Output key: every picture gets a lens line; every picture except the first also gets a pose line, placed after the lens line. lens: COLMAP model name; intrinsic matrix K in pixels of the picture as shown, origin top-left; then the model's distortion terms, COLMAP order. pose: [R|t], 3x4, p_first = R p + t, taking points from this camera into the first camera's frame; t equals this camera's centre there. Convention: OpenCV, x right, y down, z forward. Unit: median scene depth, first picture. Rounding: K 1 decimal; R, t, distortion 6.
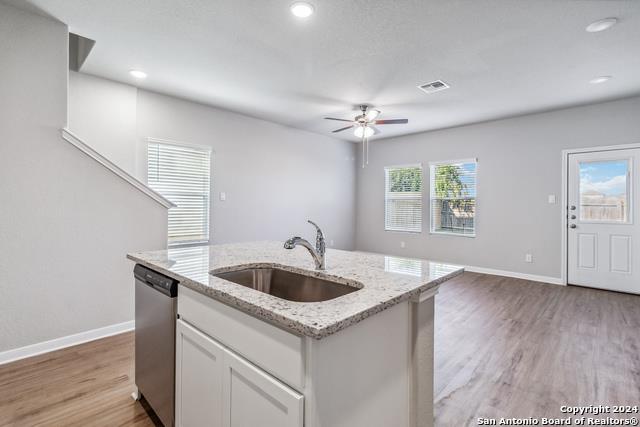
lens RADIAL K [[303.2, 0, 328.6], [0, 303.2, 204.7], [0, 0, 1]] dist [0.000425, 0.001310]
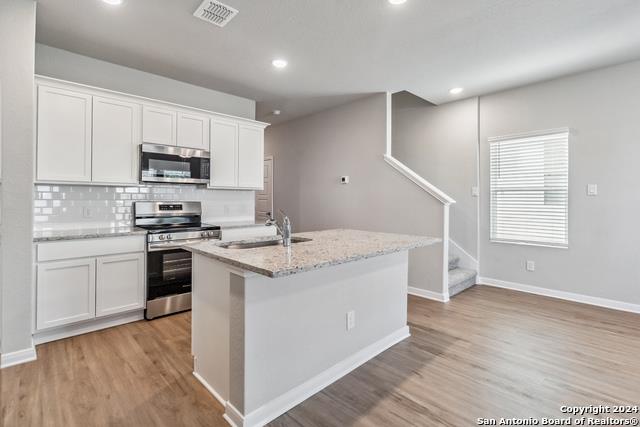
lens RADIAL K [[303.2, 0, 316.3], [0, 303.2, 195.7], [0, 0, 1]] dist [0.000425, 0.001310]
pose [[-0.067339, -0.021336, -0.997502, 0.434703], [-0.002494, 0.999772, -0.021216, 0.004874], [0.997727, 0.001059, -0.067376, 0.400528]]
